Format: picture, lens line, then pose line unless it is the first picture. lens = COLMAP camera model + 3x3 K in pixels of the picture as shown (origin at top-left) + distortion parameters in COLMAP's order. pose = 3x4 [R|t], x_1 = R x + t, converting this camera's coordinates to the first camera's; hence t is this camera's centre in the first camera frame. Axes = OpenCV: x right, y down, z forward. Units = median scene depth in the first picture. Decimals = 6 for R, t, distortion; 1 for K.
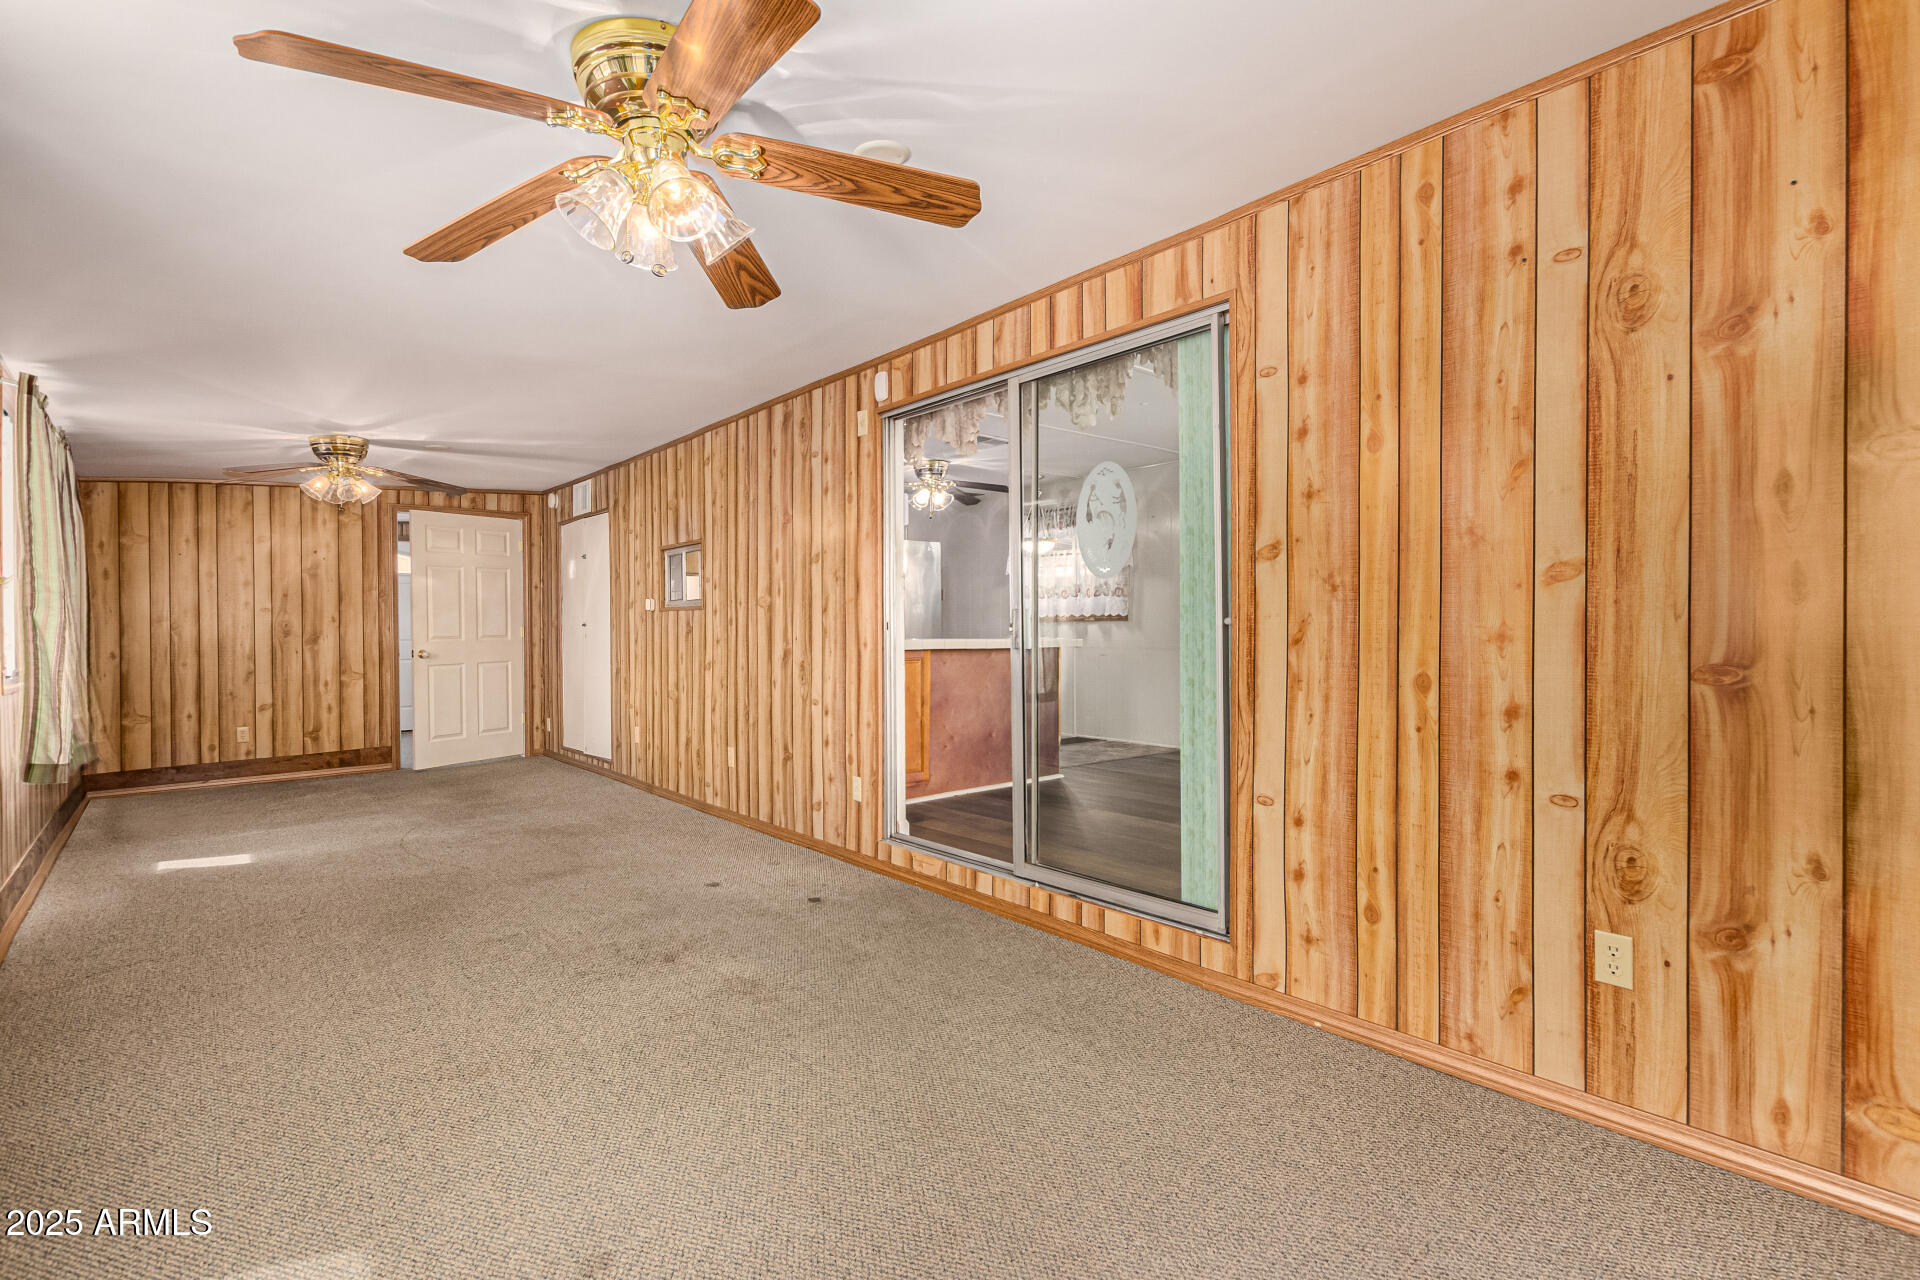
lens RADIAL K [[876.4, 0, 957.2], [0, 876.4, 633.9], [0, 0, 1]] dist [0.004376, -0.001312]
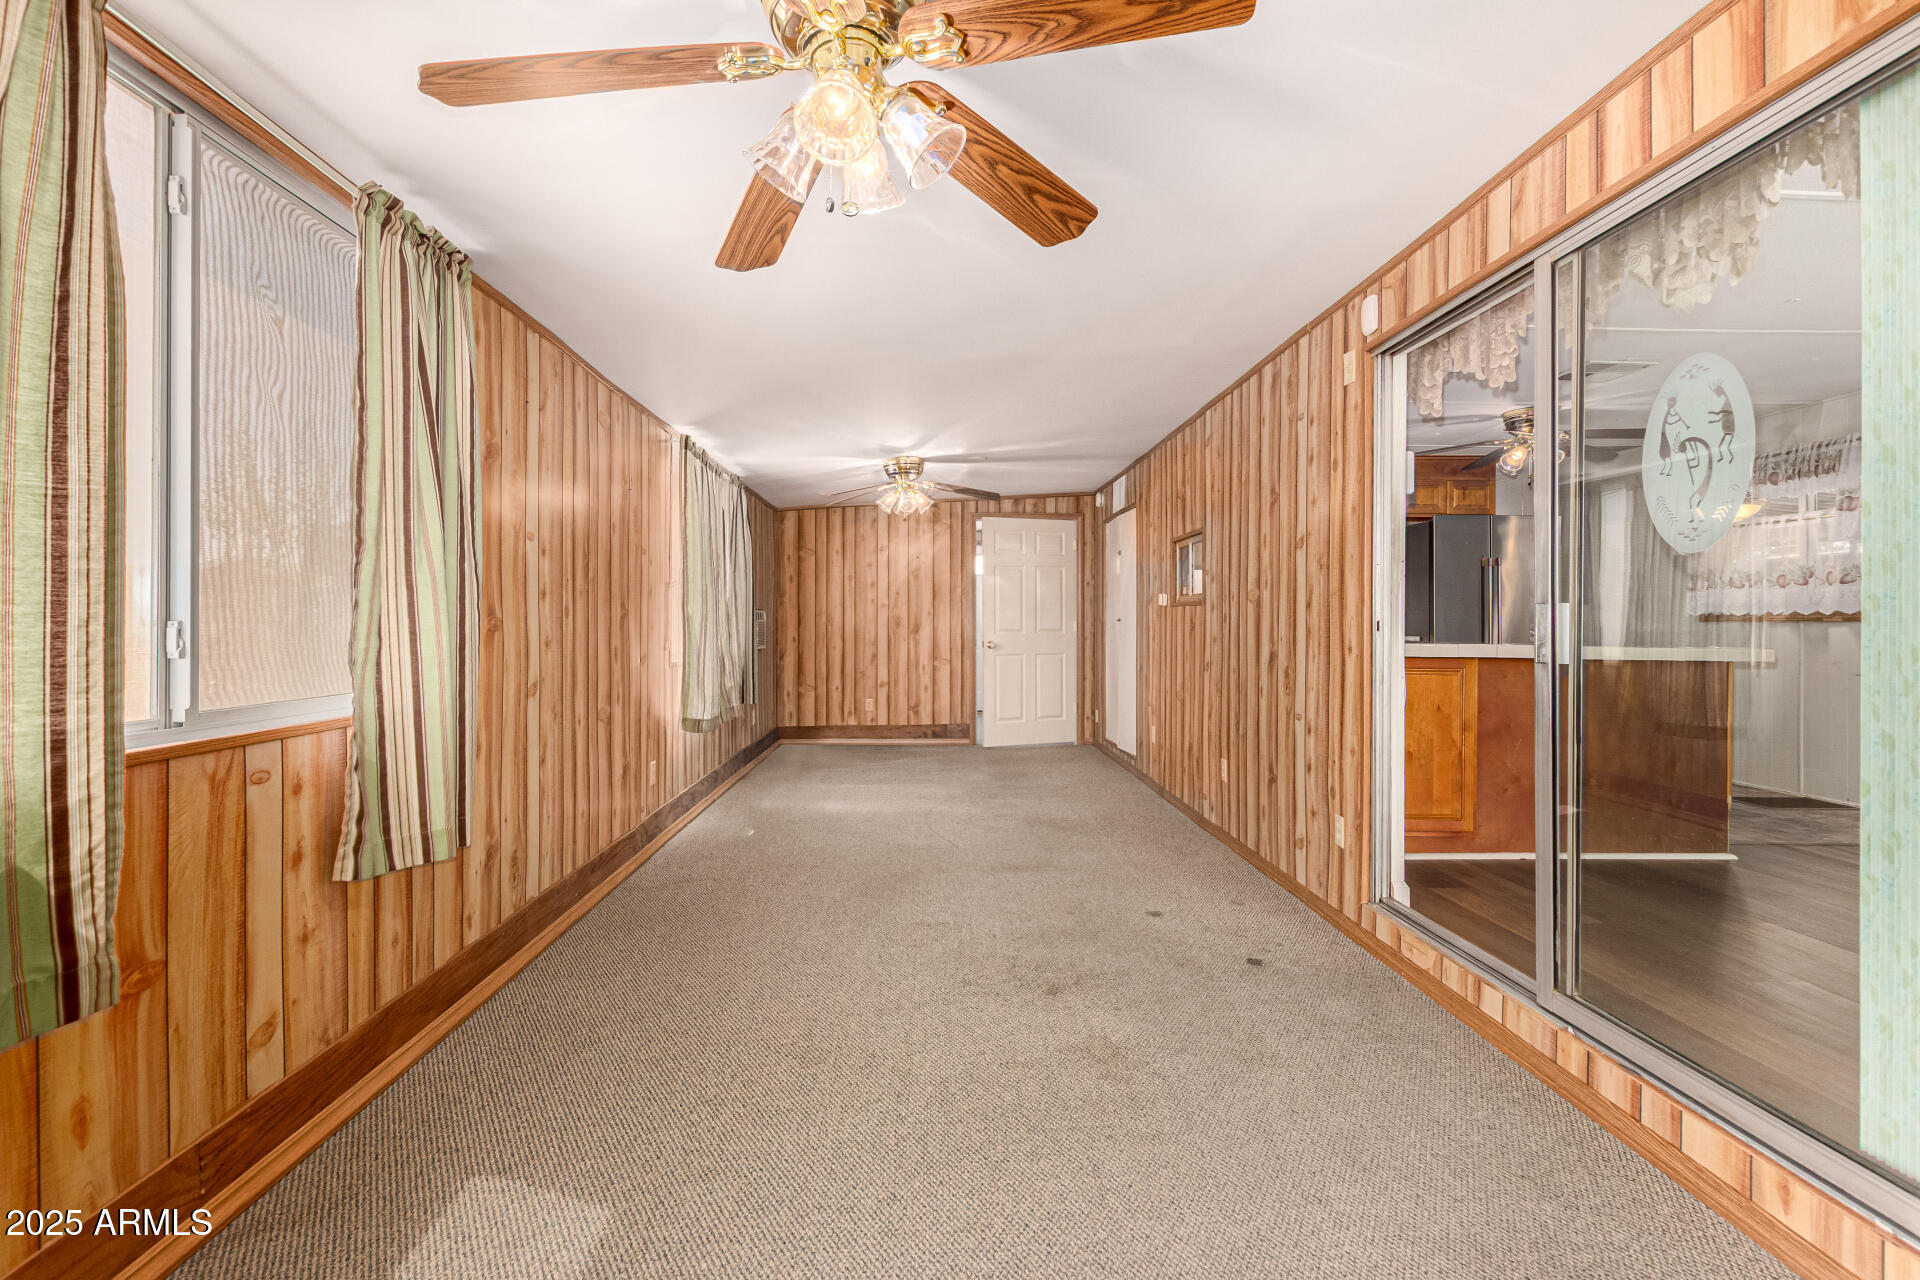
lens RADIAL K [[877.2, 0, 960.2], [0, 877.2, 621.6], [0, 0, 1]] dist [0.004850, -0.001656]
pose [[0.775420, 0.010802, -0.631353, 0.109646], [-0.016288, 0.999863, -0.002898, -0.004054], [0.631235, 0.012530, 0.775490, 0.154766]]
